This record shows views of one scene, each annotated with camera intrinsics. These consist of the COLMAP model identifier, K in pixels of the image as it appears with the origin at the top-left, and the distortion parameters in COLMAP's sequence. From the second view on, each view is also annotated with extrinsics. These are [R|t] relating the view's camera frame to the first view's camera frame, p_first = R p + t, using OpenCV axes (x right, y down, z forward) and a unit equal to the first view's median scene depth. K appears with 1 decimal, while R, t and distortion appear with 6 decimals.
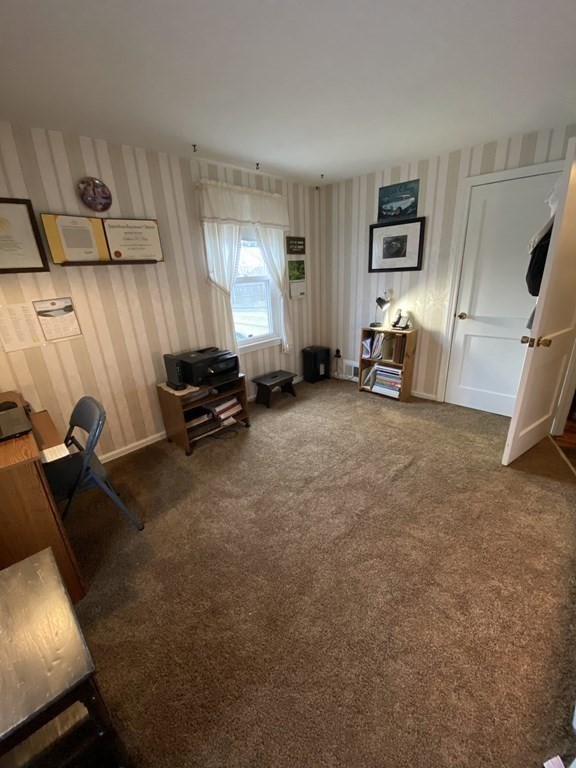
lens RADIAL K [[308.4, 0, 288.0], [0, 308.4, 384.0], [0, 0, 1]] dist [0.022069, -0.021404]
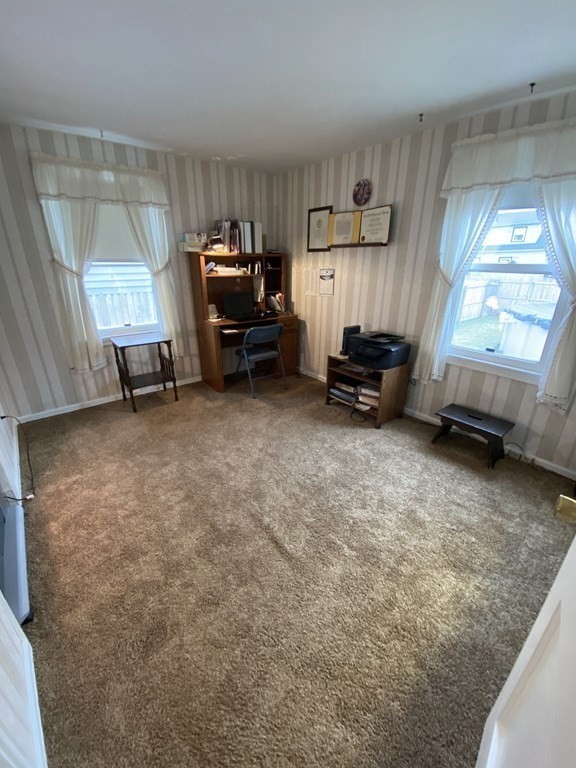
lens RADIAL K [[308.4, 0, 288.0], [0, 308.4, 384.0], [0, 0, 1]] dist [0.022069, -0.021404]
pose [[-0.119299, 0.412944, -0.902909, 0.883833], [-0.342843, 0.836332, 0.427794, -0.355430], [0.931787, 0.360591, 0.041801, 0.870500]]
